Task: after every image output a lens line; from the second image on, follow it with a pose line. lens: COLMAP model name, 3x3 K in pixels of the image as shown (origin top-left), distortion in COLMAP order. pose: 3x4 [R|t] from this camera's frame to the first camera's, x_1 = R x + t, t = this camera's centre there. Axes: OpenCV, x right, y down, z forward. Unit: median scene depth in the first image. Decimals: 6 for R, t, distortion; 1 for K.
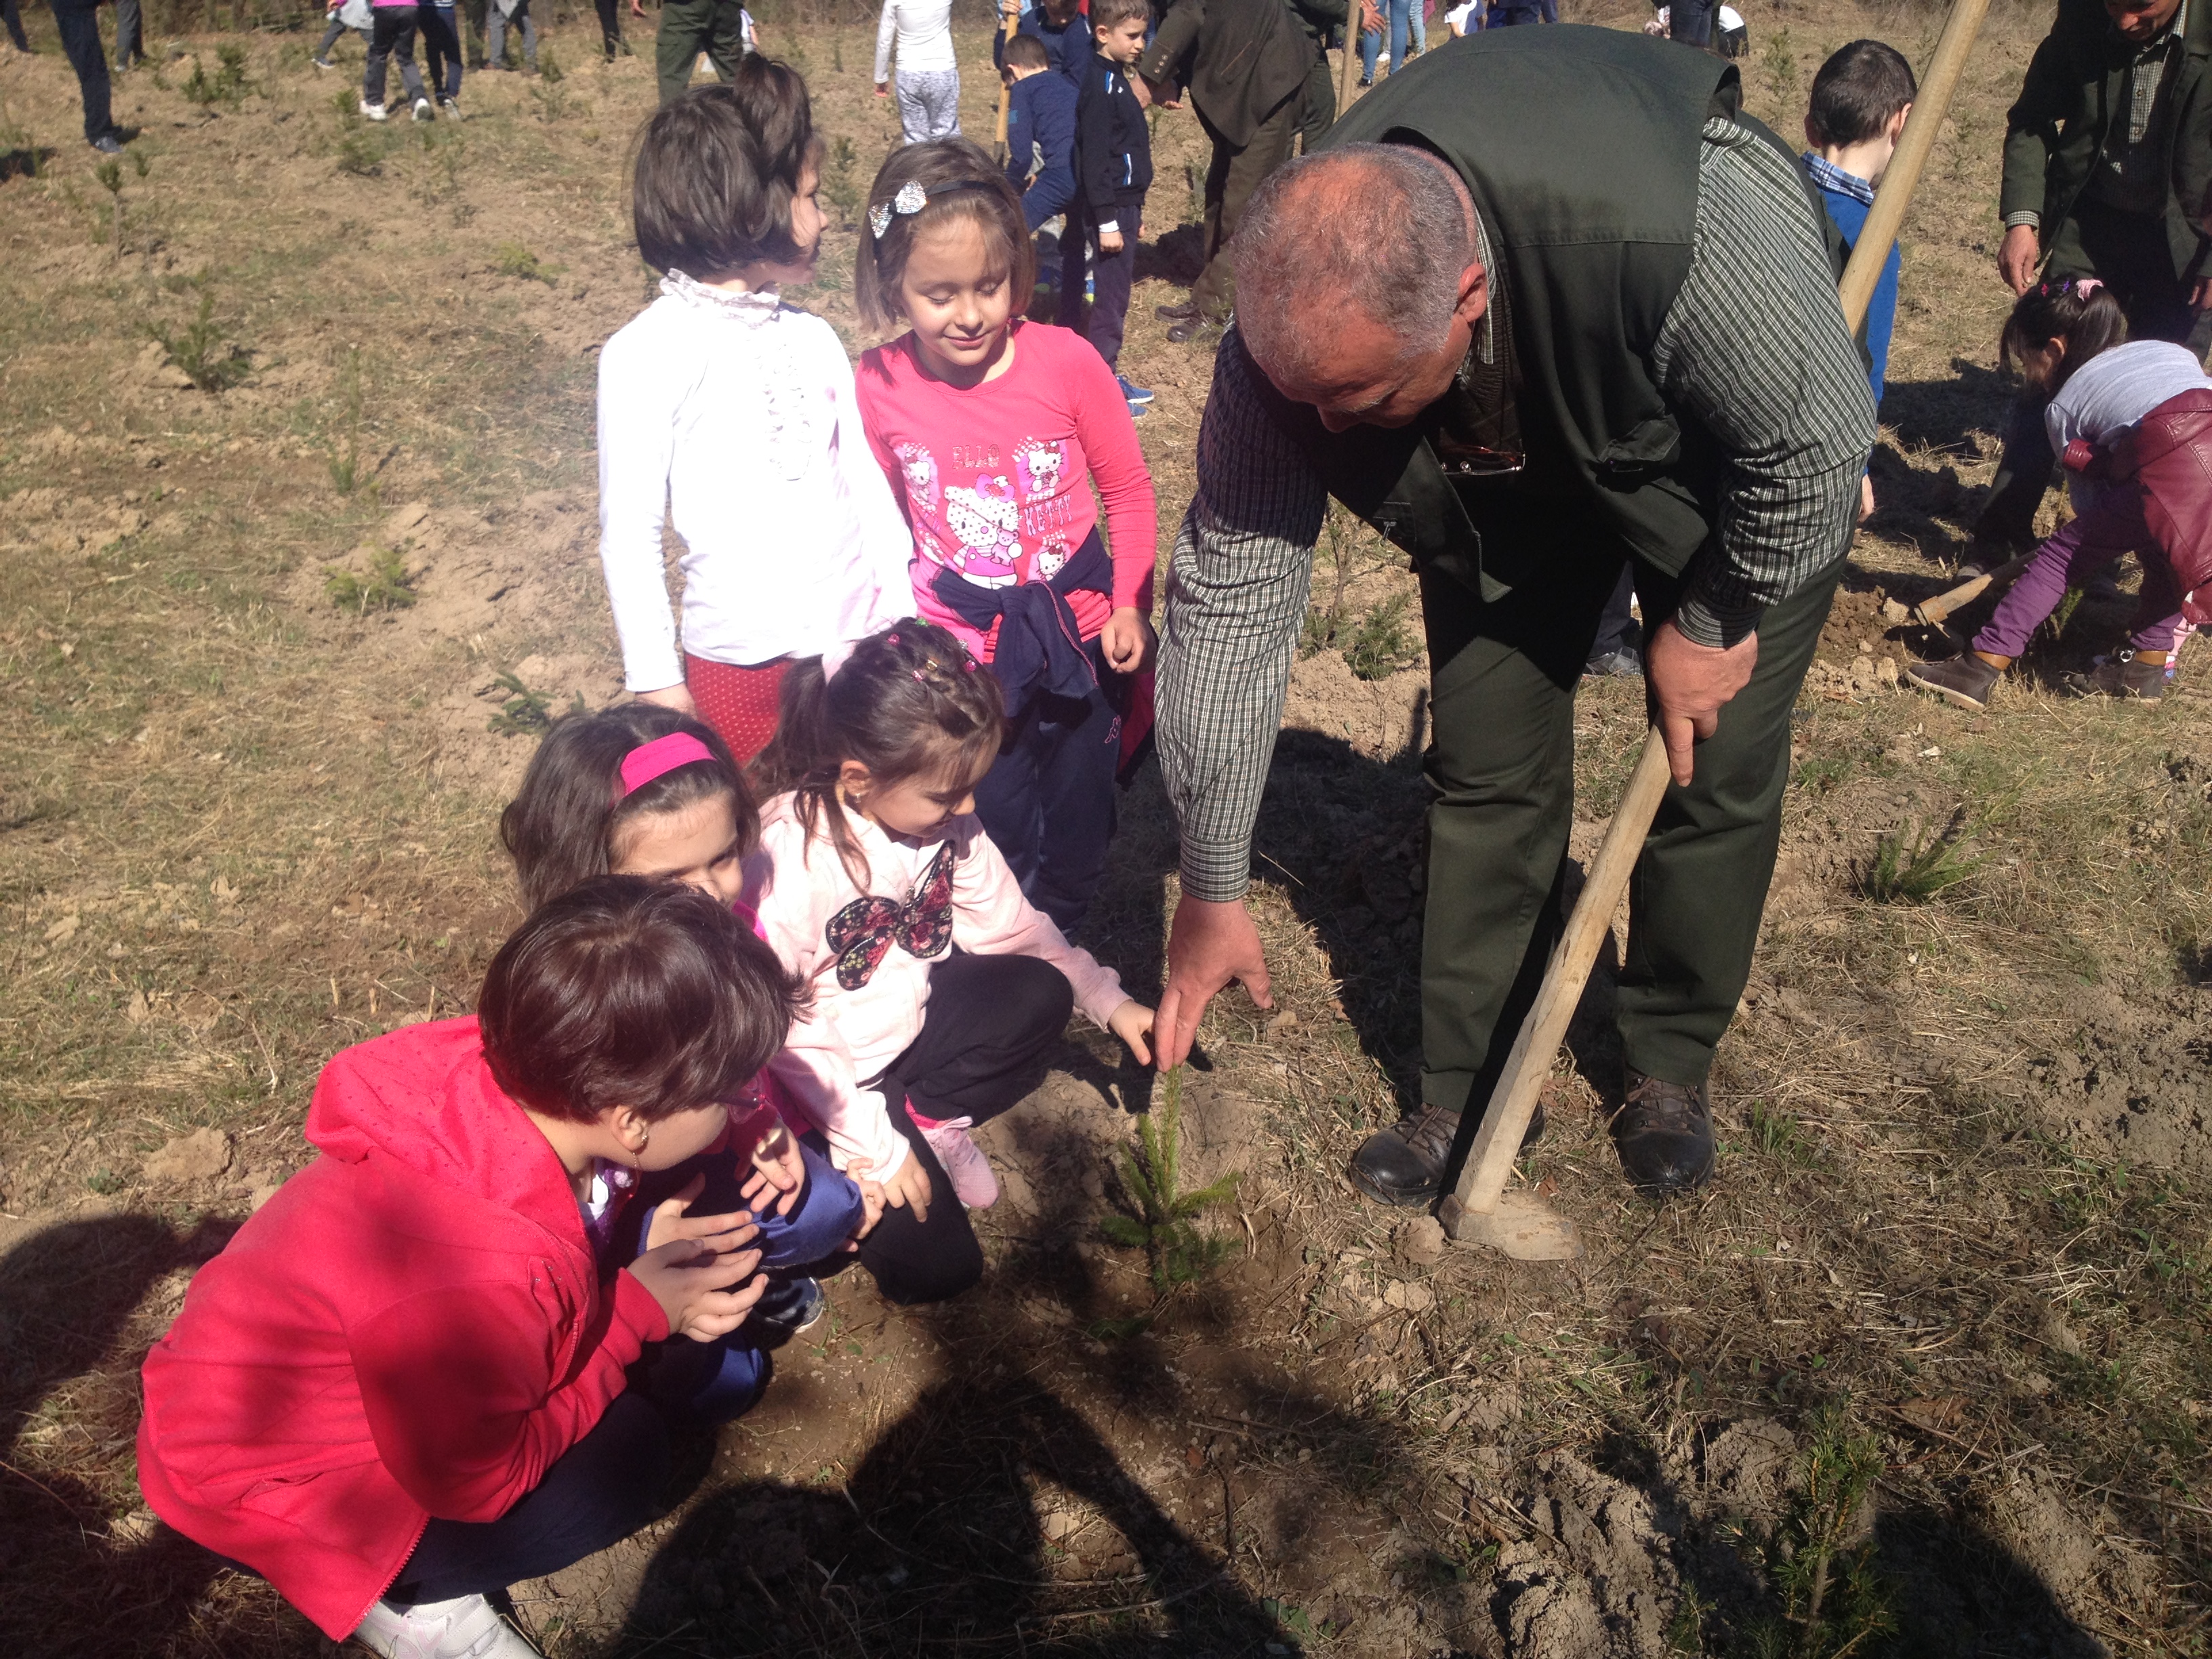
lens RADIAL K [[2113.8, 0, 1106.0], [0, 2113.8, 829.5], [0, 0, 1]] dist [0.055757, -0.174447]
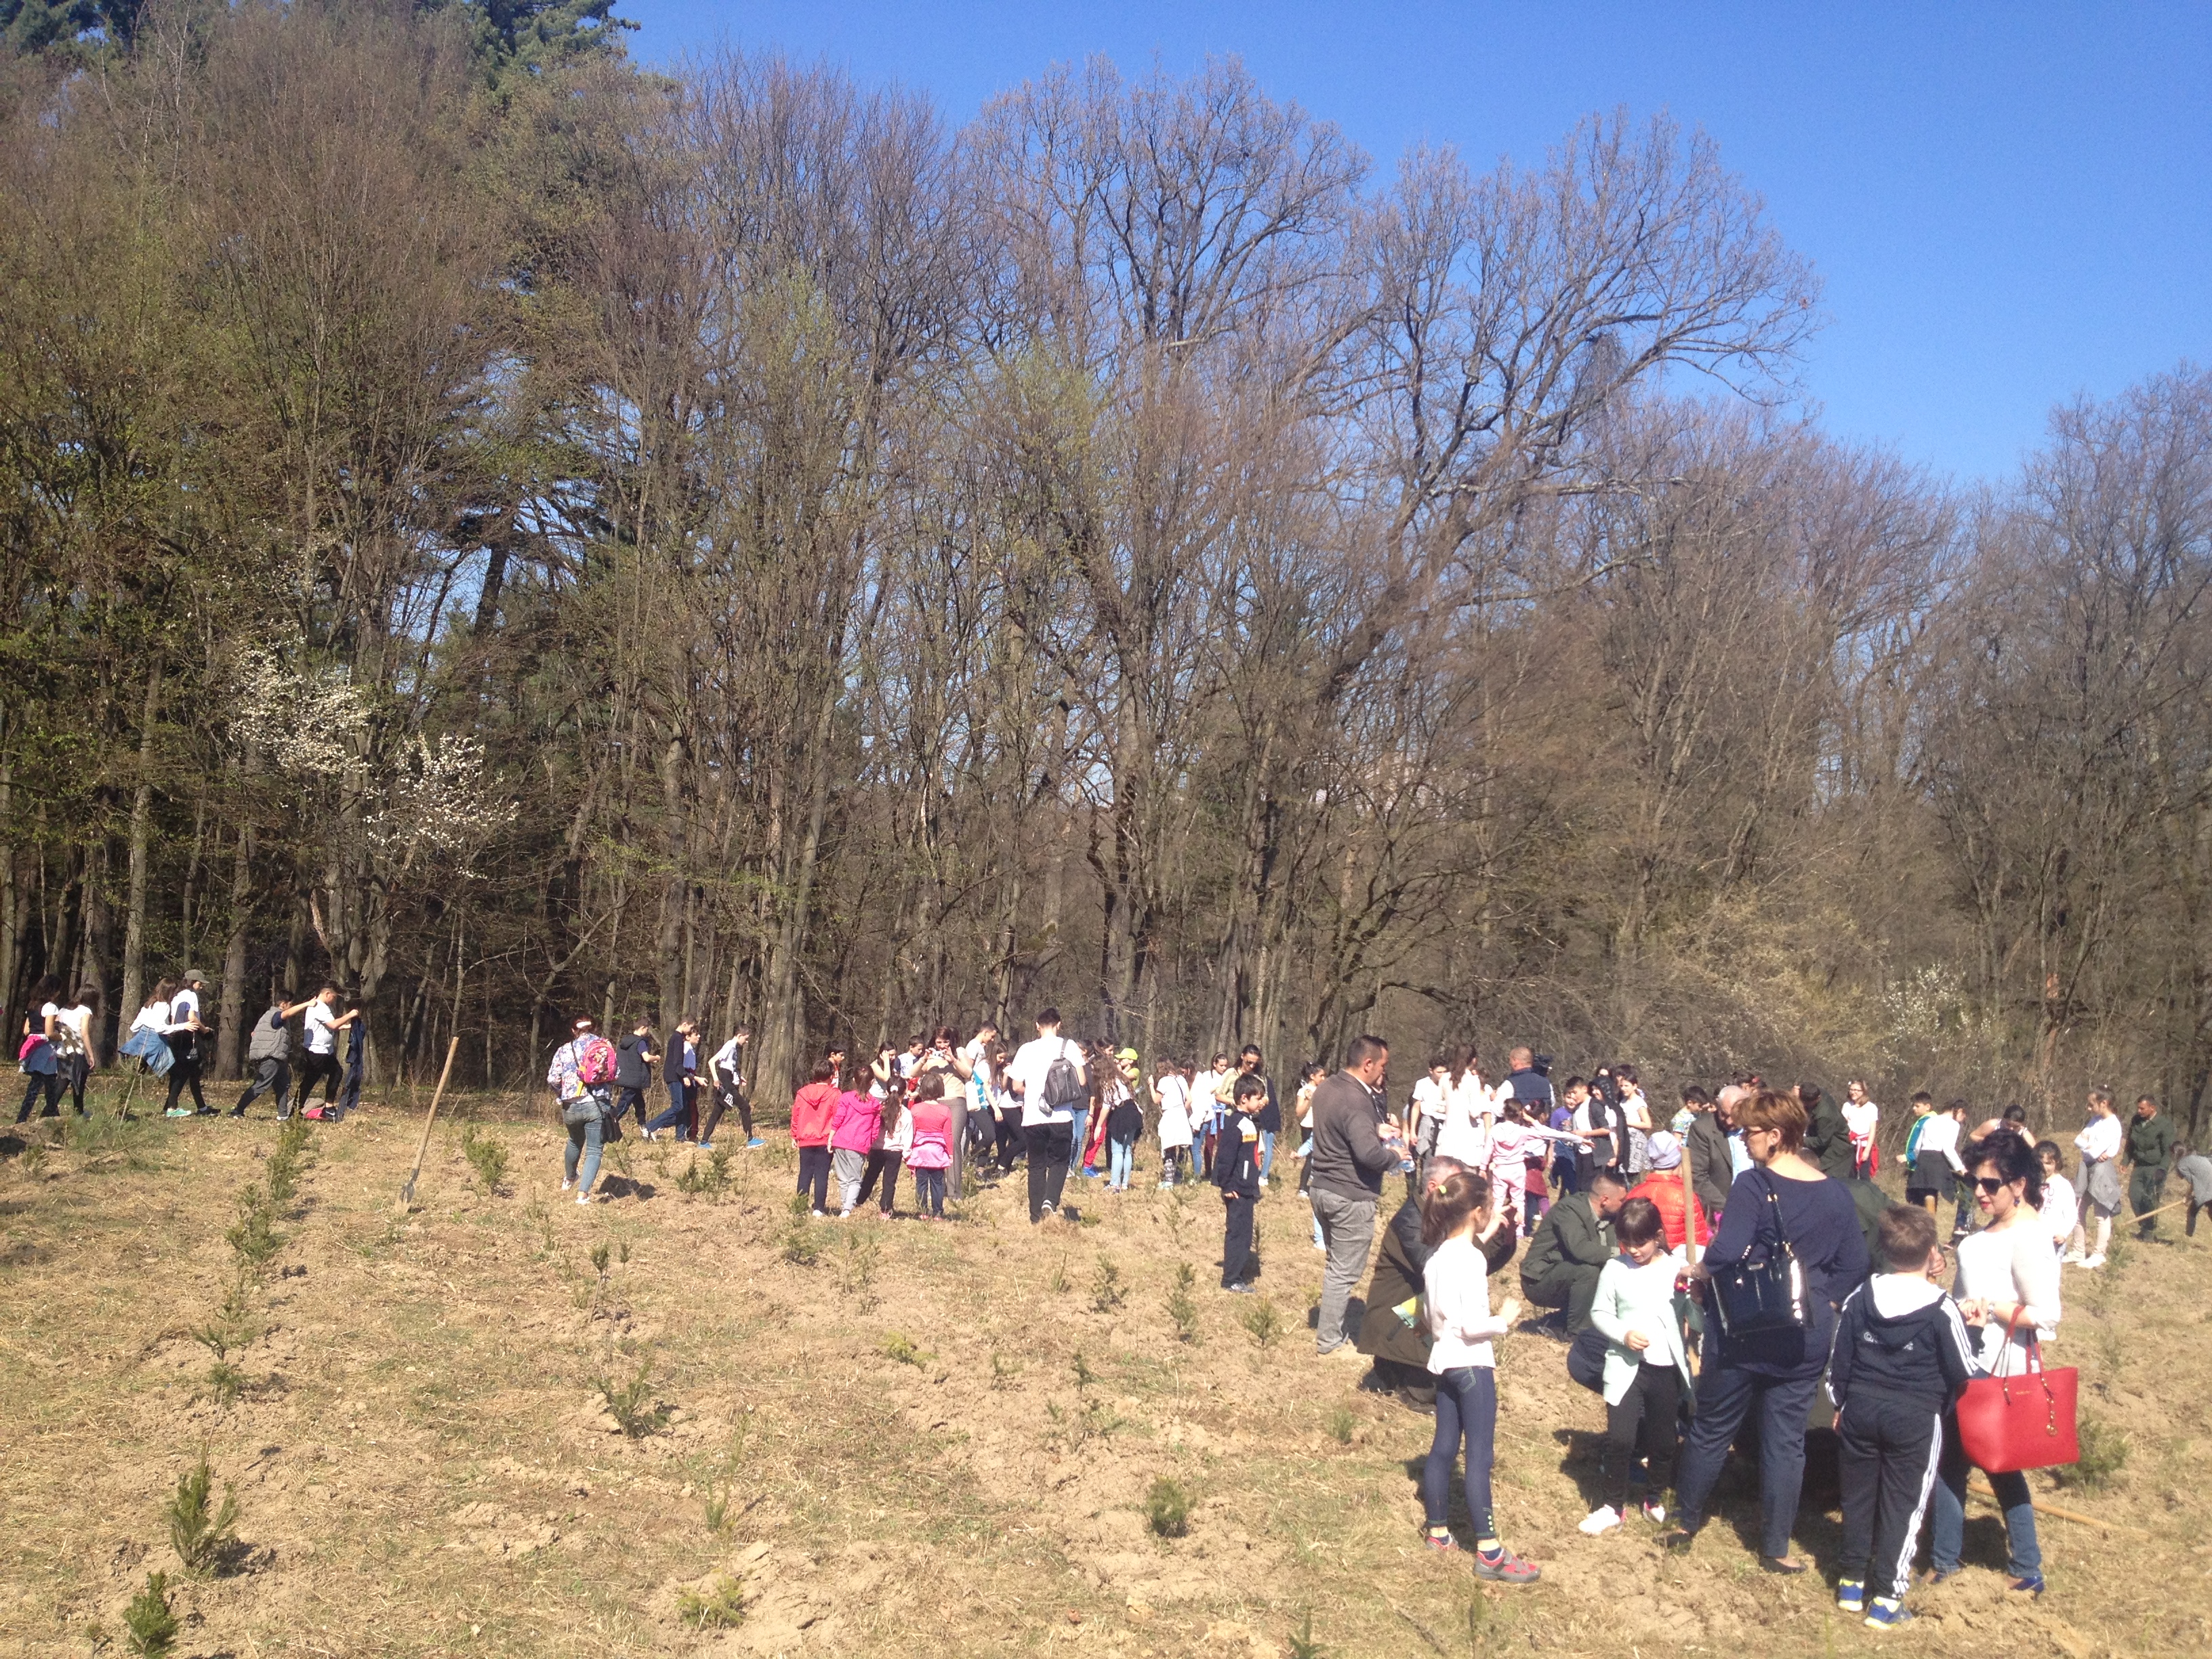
lens RADIAL K [[2008.8, 0, 1106.0], [0, 2008.8, 829.5], [0, 0, 1]] dist [0.141829, -0.339887]
pose [[0.980538, 0.025920, -0.194610, 0.080614], [-0.119116, 0.866500, -0.484757, 0.033667], [0.156065, 0.498504, 0.852724, -0.168354]]
